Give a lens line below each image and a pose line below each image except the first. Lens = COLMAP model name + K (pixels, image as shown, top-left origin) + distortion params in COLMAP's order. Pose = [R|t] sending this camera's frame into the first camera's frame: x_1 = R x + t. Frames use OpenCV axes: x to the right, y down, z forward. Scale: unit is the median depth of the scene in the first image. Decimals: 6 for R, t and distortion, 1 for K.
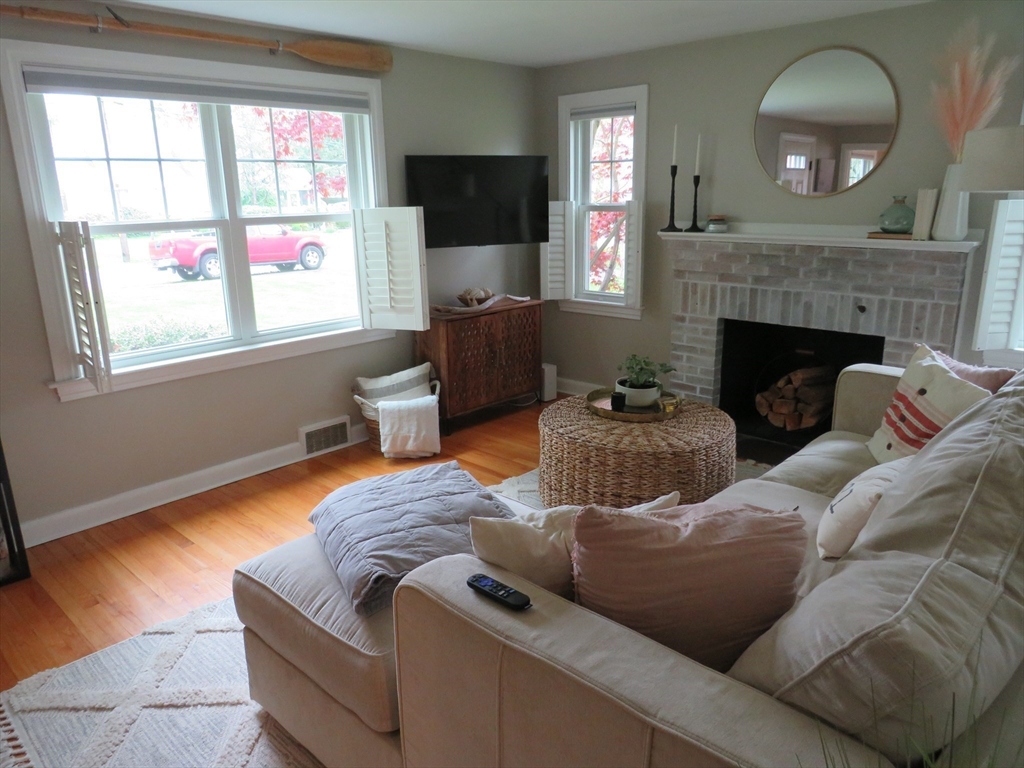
lens RADIAL K [[726.5, 0, 507.6], [0, 726.5, 385.1], [0, 0, 1]] dist [-0.052637, 0.050126]
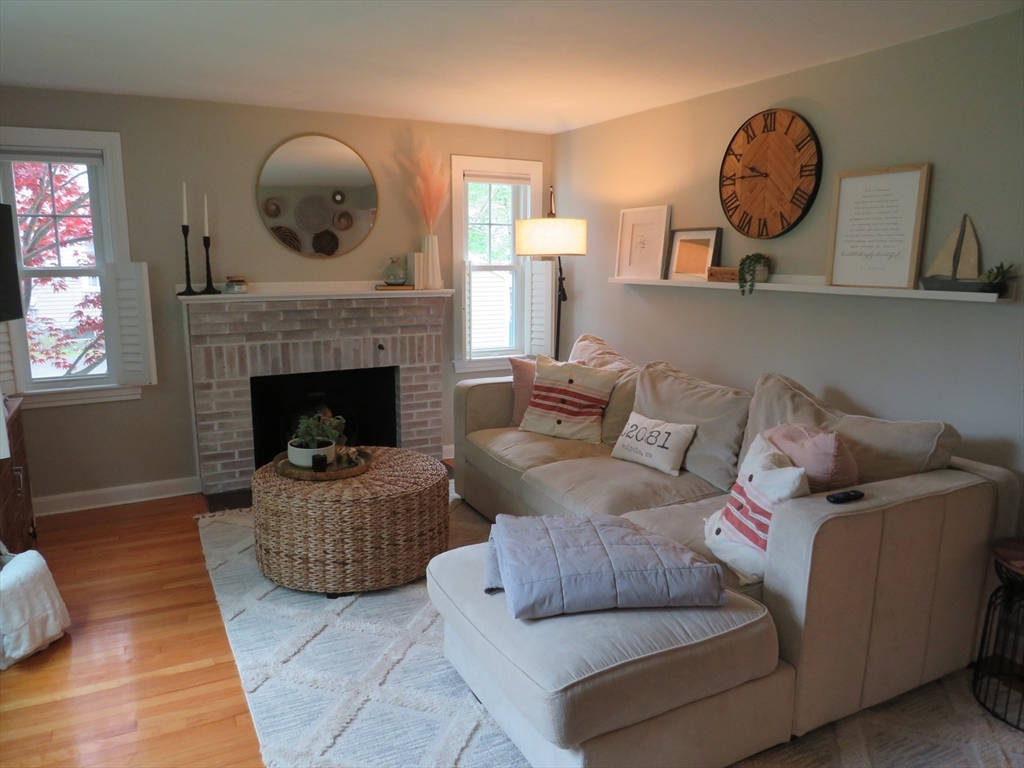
lens RADIAL K [[726.5, 0, 507.6], [0, 726.5, 385.1], [0, 0, 1]] dist [-0.052637, 0.050126]
pose [[0.339179, -0.158394, 0.927291, -0.551241], [0.235705, 0.968589, 0.079233, -0.083094], [-0.910714, 0.191693, 0.365859, 0.334136]]
